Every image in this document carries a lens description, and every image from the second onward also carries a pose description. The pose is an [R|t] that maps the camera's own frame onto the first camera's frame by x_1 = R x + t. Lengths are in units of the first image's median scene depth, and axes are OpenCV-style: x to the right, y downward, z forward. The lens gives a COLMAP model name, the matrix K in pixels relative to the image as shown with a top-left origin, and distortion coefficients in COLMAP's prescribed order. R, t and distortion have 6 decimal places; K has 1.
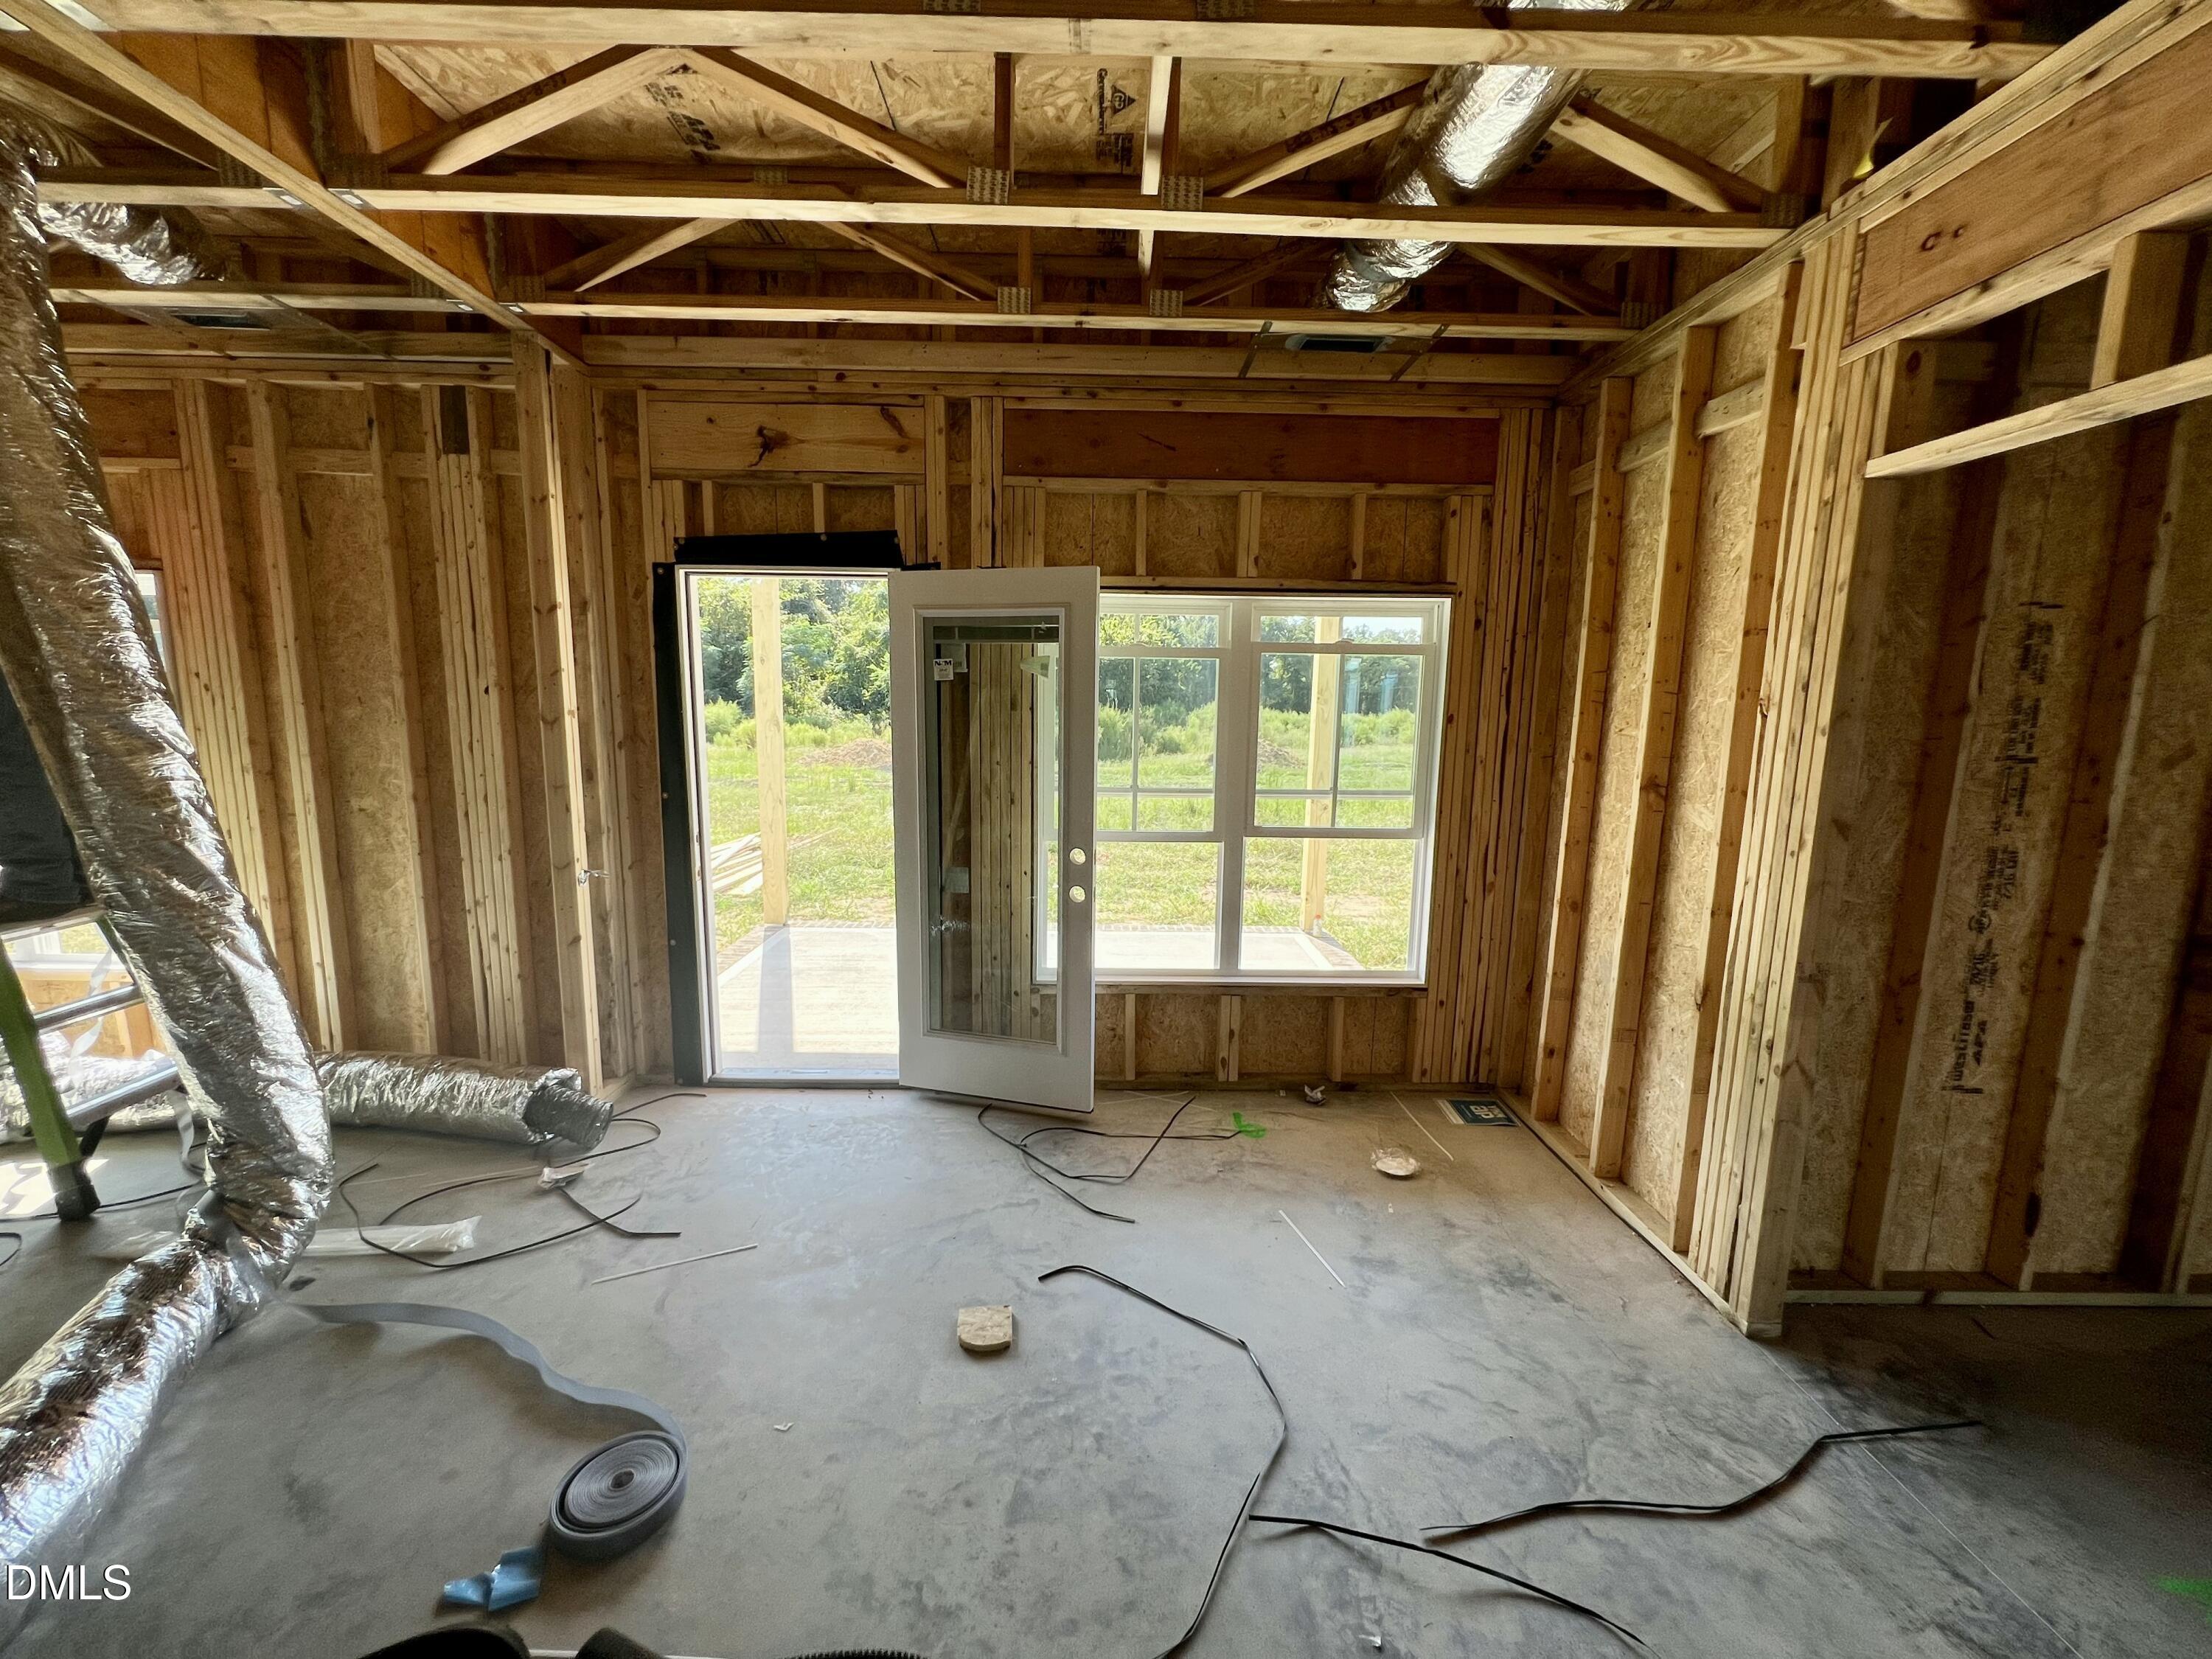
lens RADIAL K [[889.2, 0, 1106.5], [0, 889.2, 832.8], [0, 0, 1]] dist [-0.002298, 0.000381]
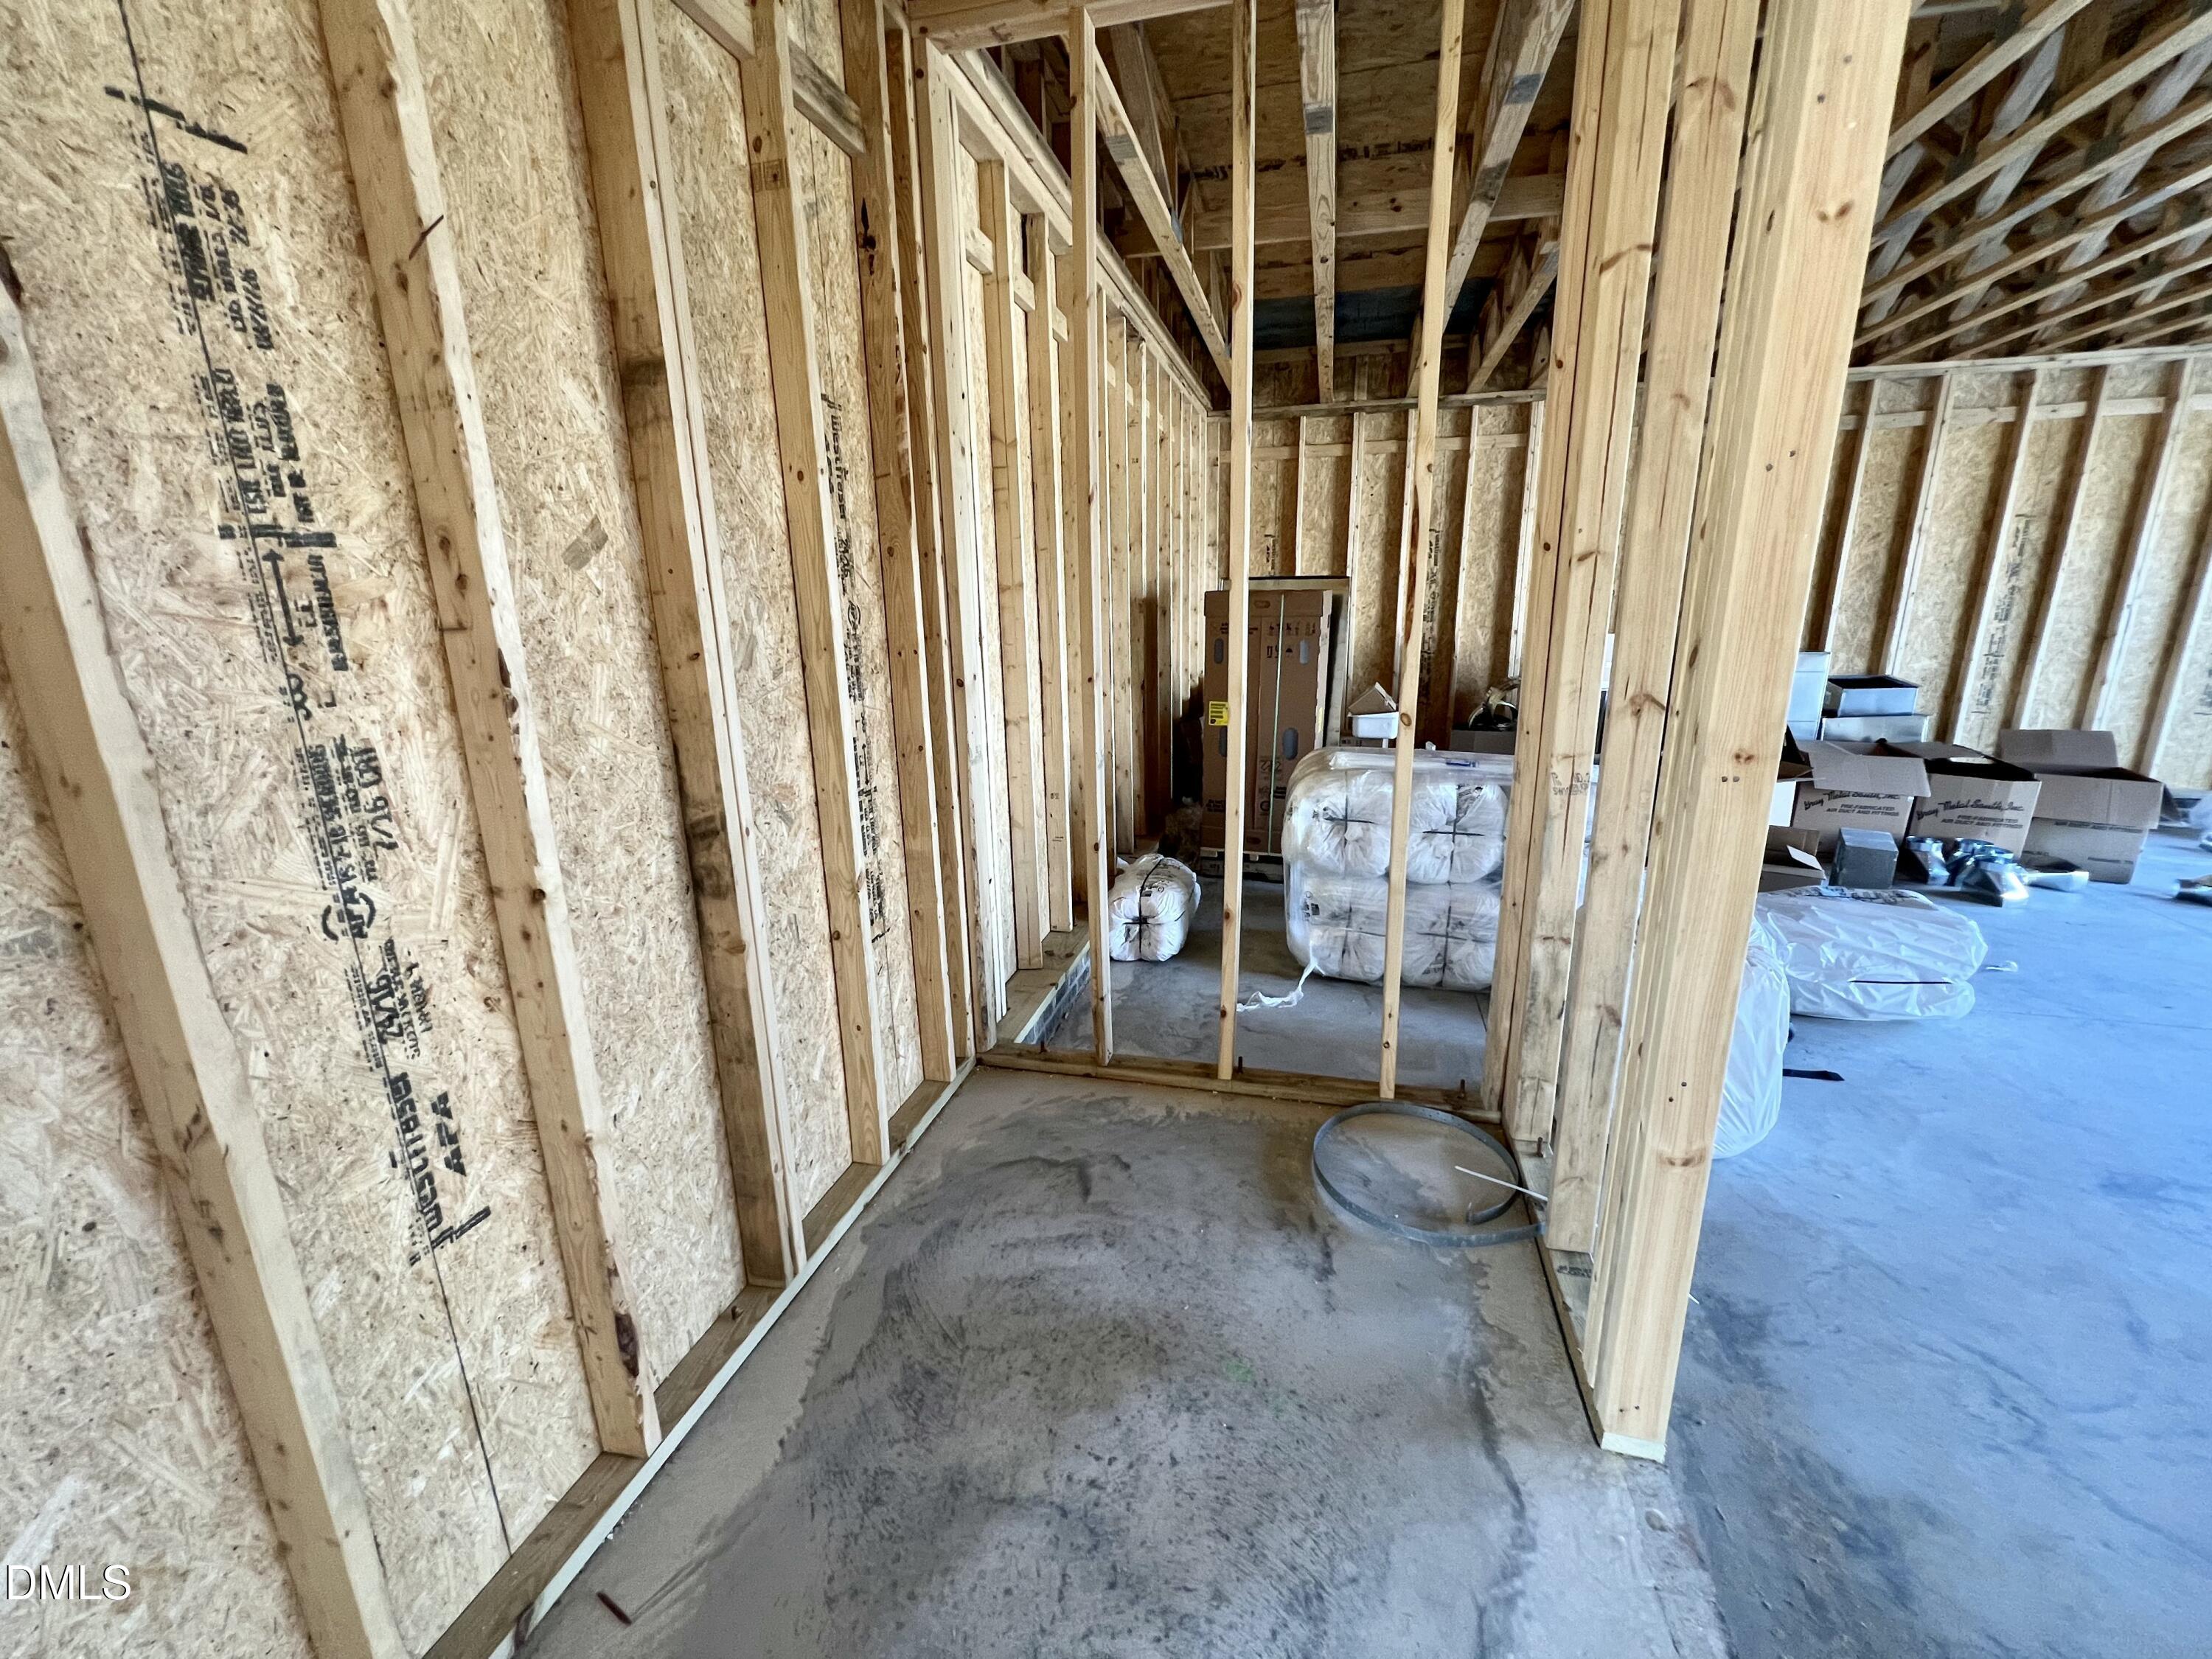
lens RADIAL K [[889.2, 0, 1106.5], [0, 889.2, 832.8], [0, 0, 1]] dist [-0.002298, 0.000381]
pose [[0.254429, -0.264667, 0.930170, 0.680516], [0.163386, 0.959761, 0.228396, 0.020562], [-0.953190, 0.093866, 0.287434, 0.505779]]
